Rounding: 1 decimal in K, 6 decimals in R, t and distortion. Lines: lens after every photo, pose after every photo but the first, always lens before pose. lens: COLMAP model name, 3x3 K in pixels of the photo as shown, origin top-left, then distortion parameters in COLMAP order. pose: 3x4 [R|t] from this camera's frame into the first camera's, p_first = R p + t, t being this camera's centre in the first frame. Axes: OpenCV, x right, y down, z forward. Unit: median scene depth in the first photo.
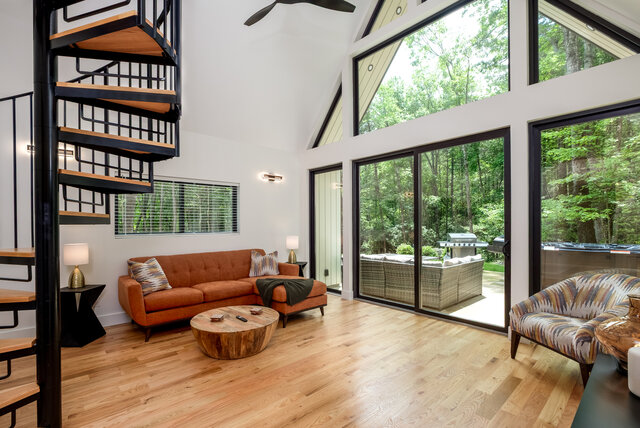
lens RADIAL K [[298.3, 0, 320.7], [0, 298.3, 225.4], [0, 0, 1]] dist [0.003379, -0.002361]
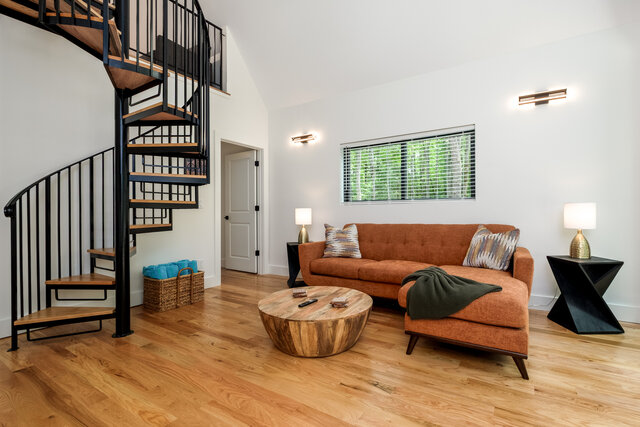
lens RADIAL K [[300.8, 0, 352.0], [0, 300.8, 223.0], [0, 0, 1]] dist [-0.001323, -0.001867]
pose [[0.294306, 0.033890, -0.955110, 0.323659], [0.007039, 0.999267, 0.037626, 0.057078], [0.955685, -0.017797, 0.293852, 0.599276]]
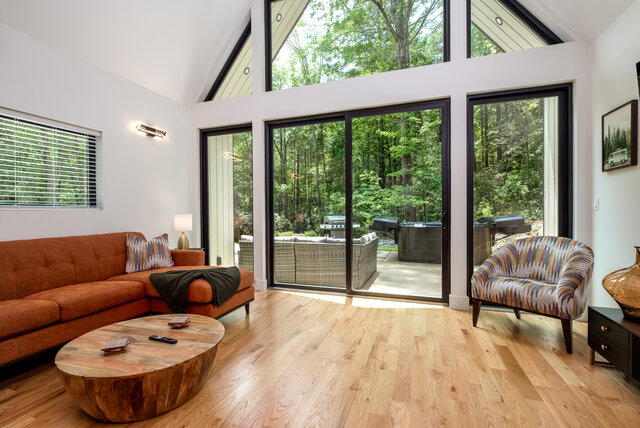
lens RADIAL K [[298.3, 0, 308.4], [0, 298.3, 219.3], [0, 0, 1]] dist [0.003379, -0.002361]
pose [[0.890685, -0.010261, 0.454505, -0.186108], [0.003436, 0.999869, 0.015841, 0.046017], [-0.454608, -0.012547, 0.890603, 0.236739]]
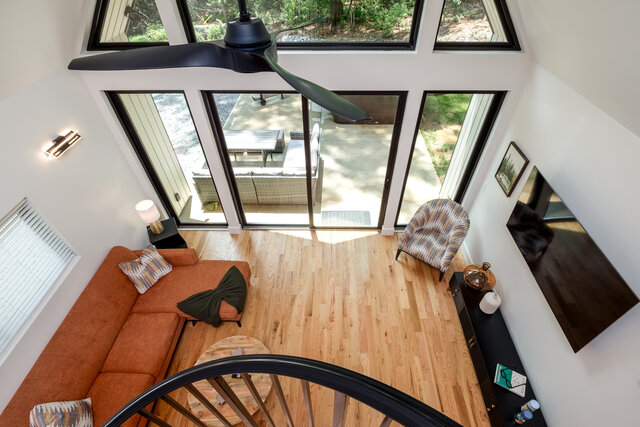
lens RADIAL K [[300.8, 0, 328.4], [0, 300.8, 218.7], [0, 0, 1]] dist [-0.001323, -0.001867]
pose [[0.691925, -0.507402, 0.513598, -0.212532], [0.000561, 0.711762, 0.702421, -0.543293], [-0.721969, -0.485735, 0.492770, 0.361794]]
